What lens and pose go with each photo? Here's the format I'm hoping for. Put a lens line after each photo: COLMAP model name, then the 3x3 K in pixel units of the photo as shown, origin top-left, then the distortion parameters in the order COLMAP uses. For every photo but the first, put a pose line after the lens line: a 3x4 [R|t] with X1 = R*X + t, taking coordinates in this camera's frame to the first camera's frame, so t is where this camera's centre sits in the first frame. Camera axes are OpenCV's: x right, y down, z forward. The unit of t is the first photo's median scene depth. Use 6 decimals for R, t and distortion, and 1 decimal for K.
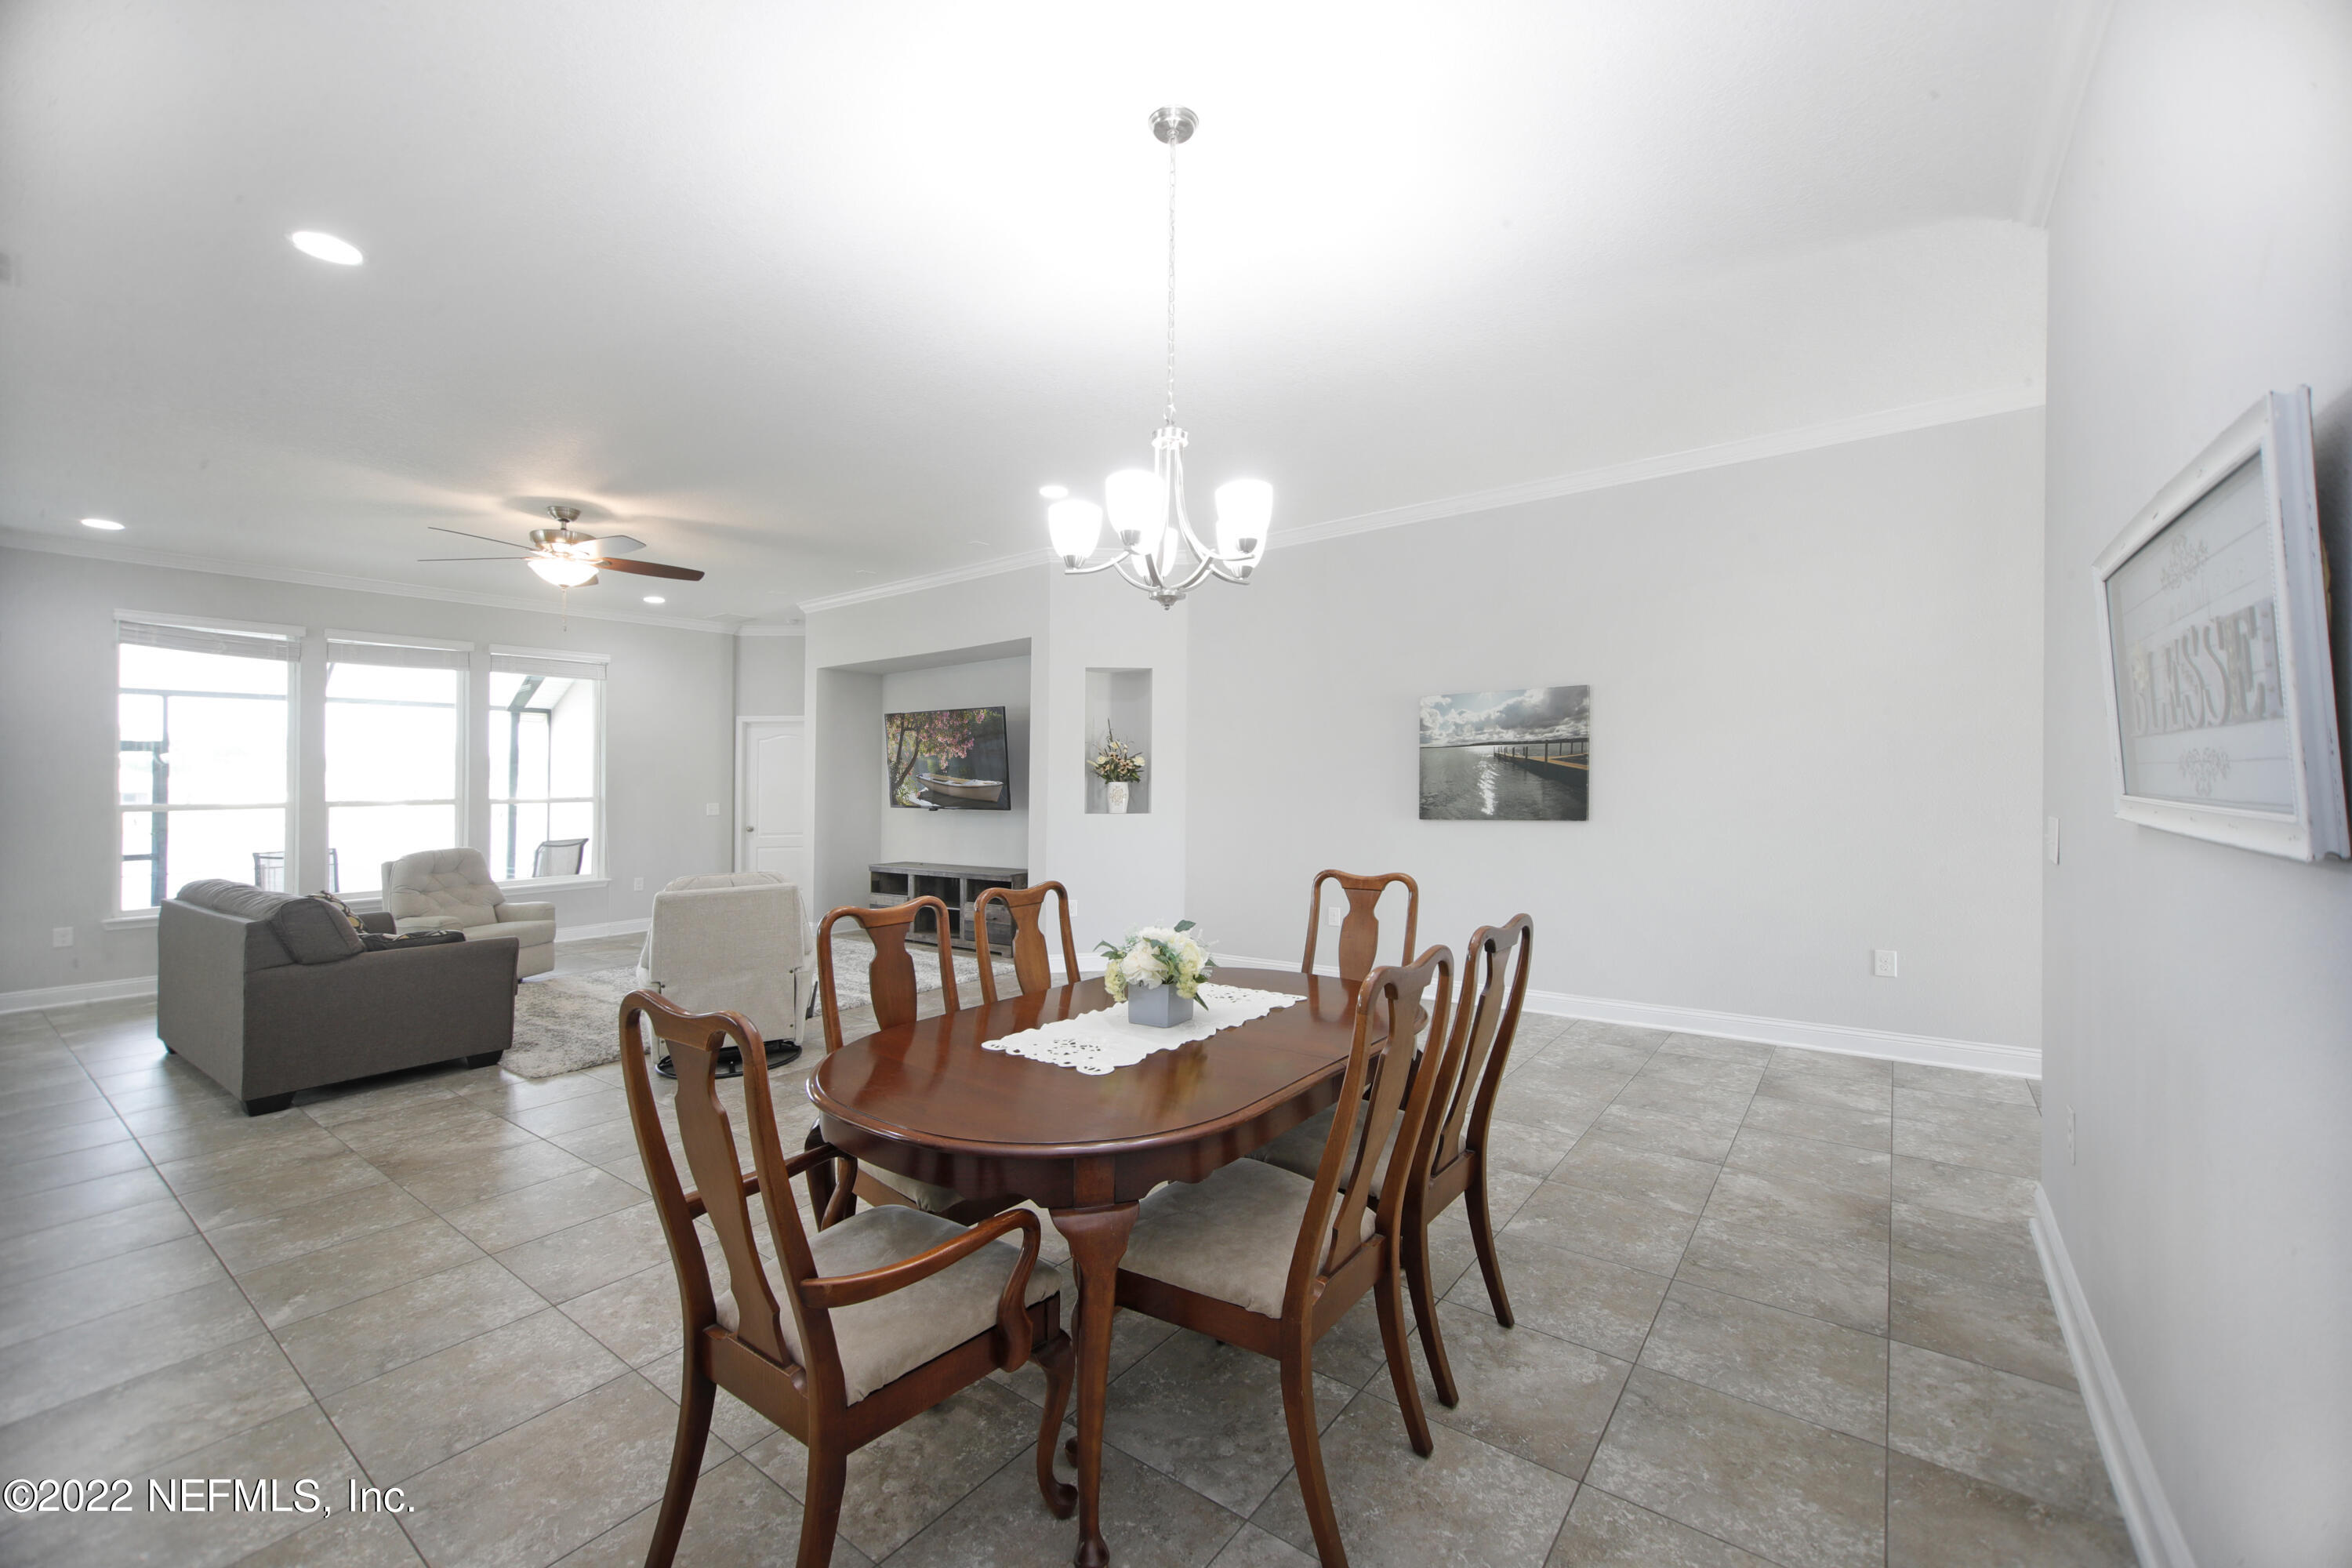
lens RADIAL K [[965.4, 0, 1167.1], [0, 965.4, 779.2], [0, 0, 1]] dist [0.001232, -0.000018]
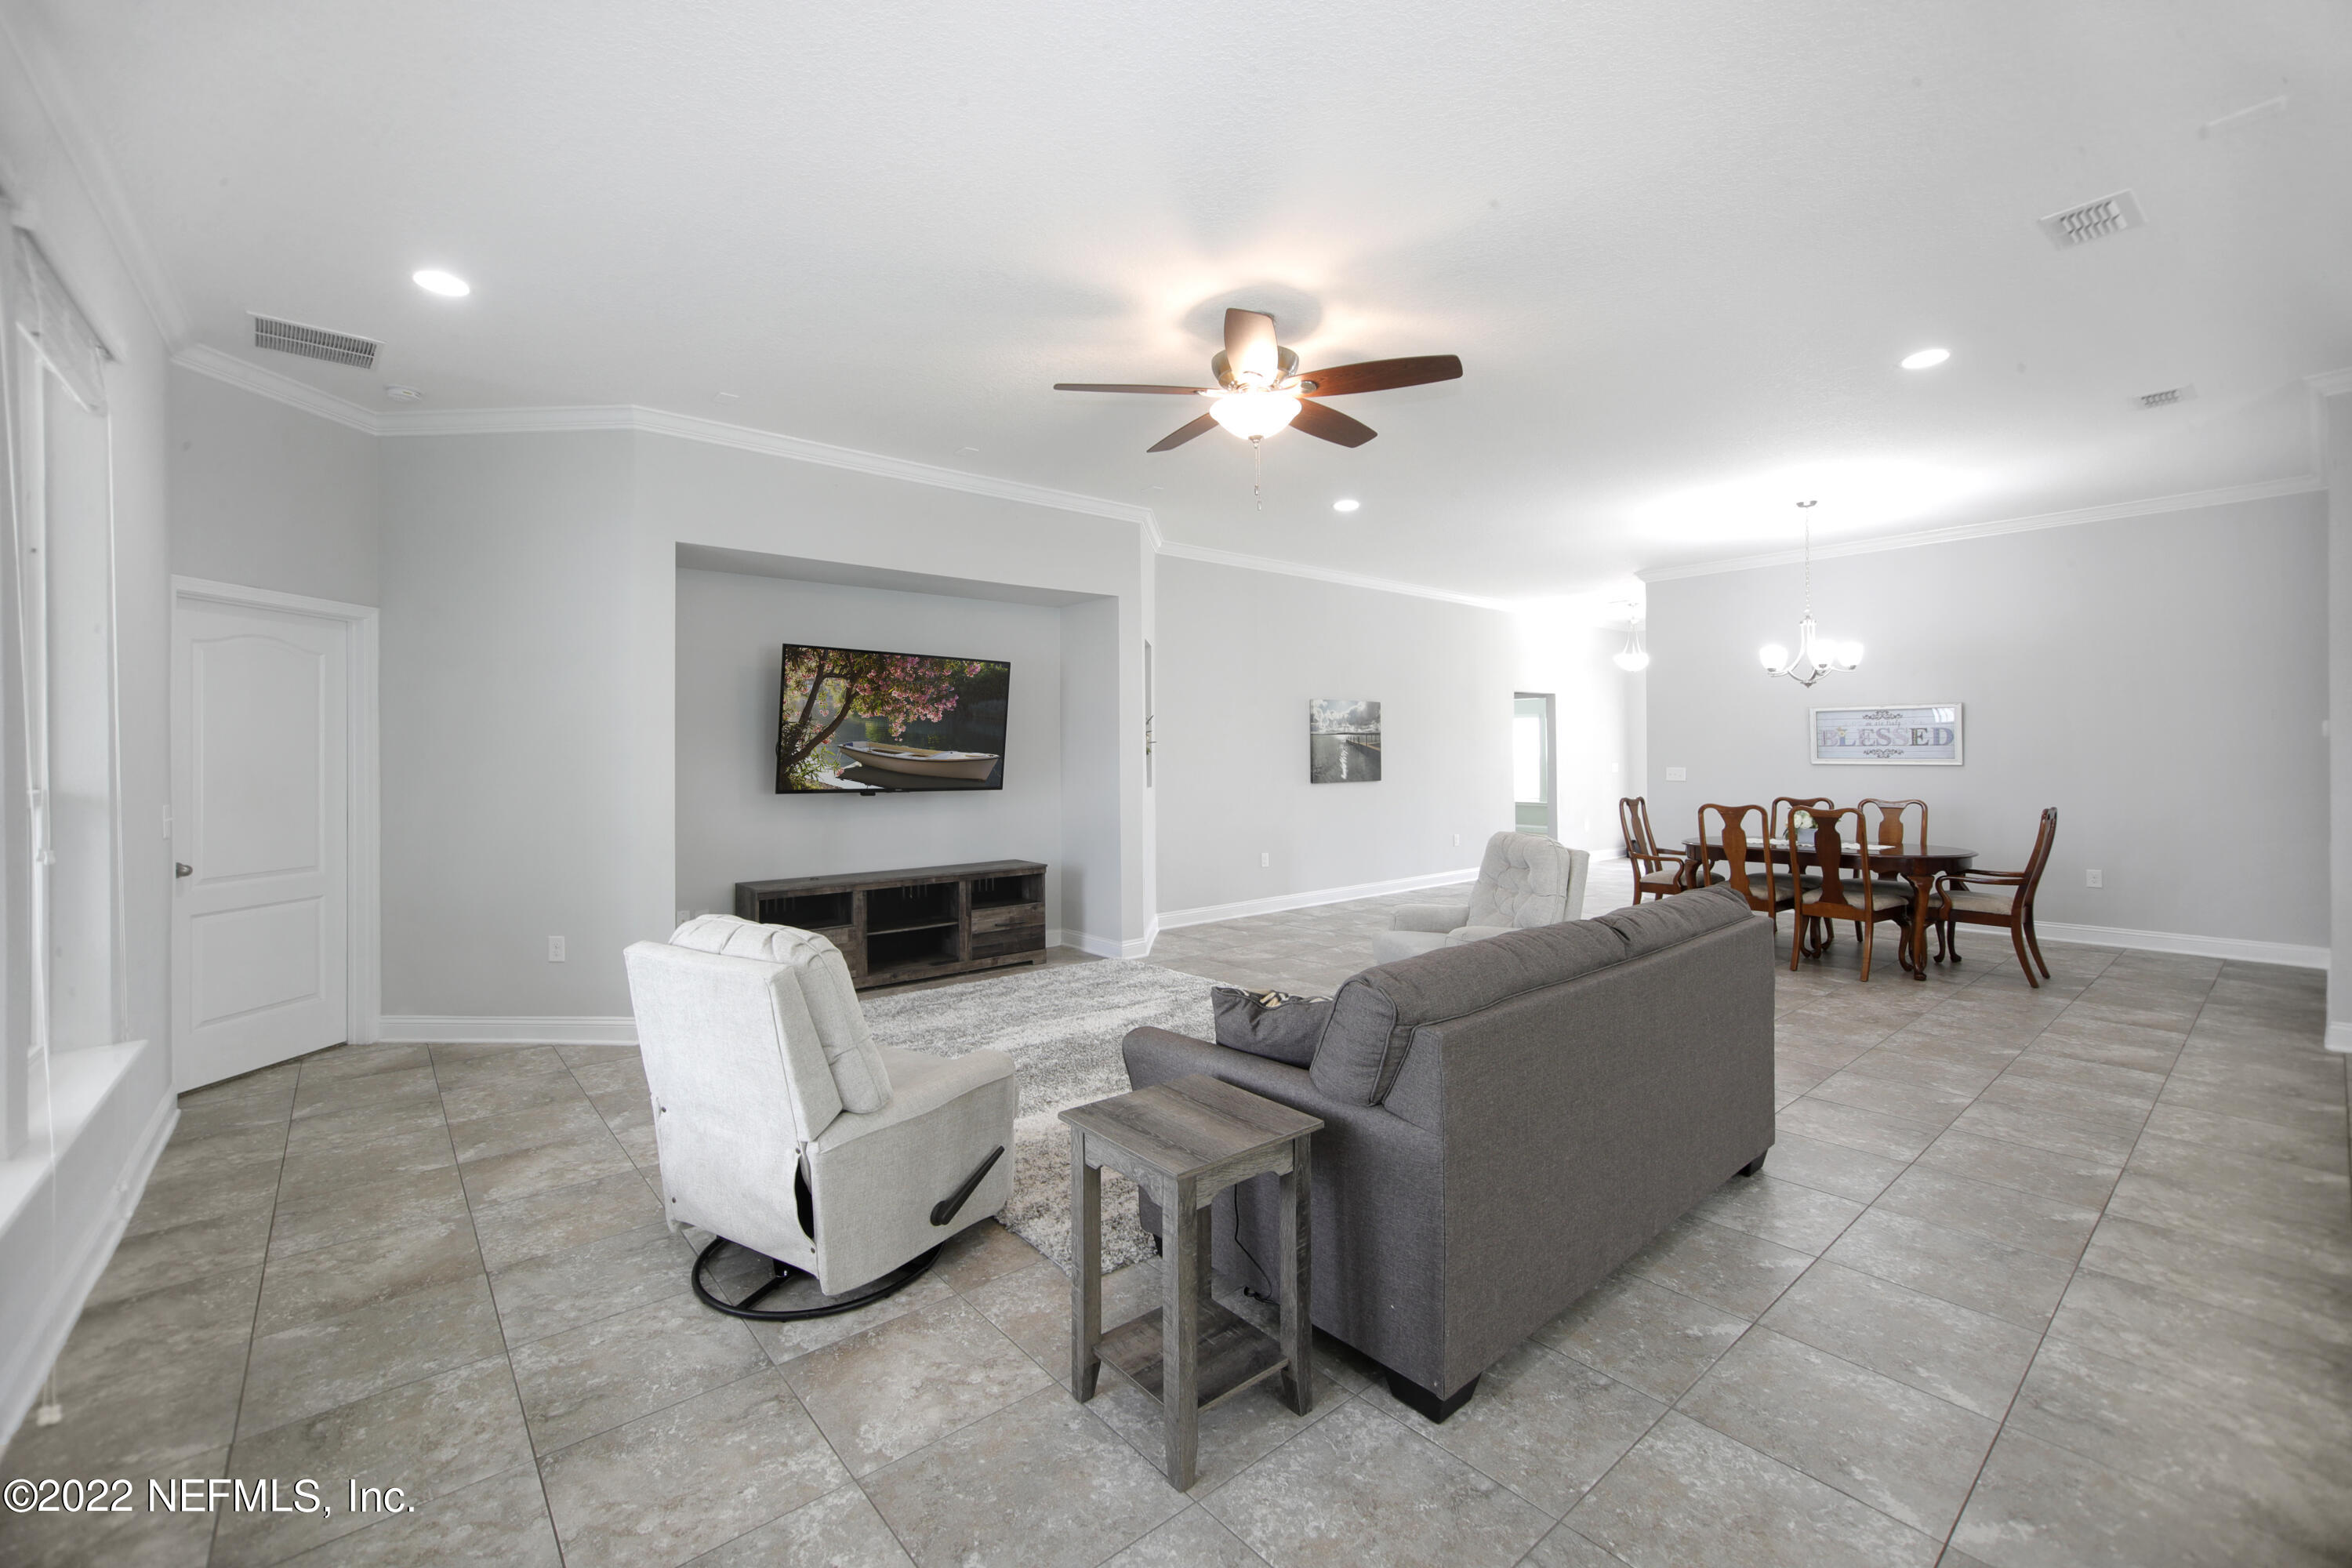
lens RADIAL K [[965.4, 0, 1175.3], [0, 965.4, 772.1], [0, 0, 1]] dist [0.001232, -0.000018]
pose [[0.228785, -0.007561, 0.973448, -0.901647], [-0.002744, 0.999961, 0.008412, 0.009675], [-0.973473, -0.004596, 0.228755, 0.649516]]
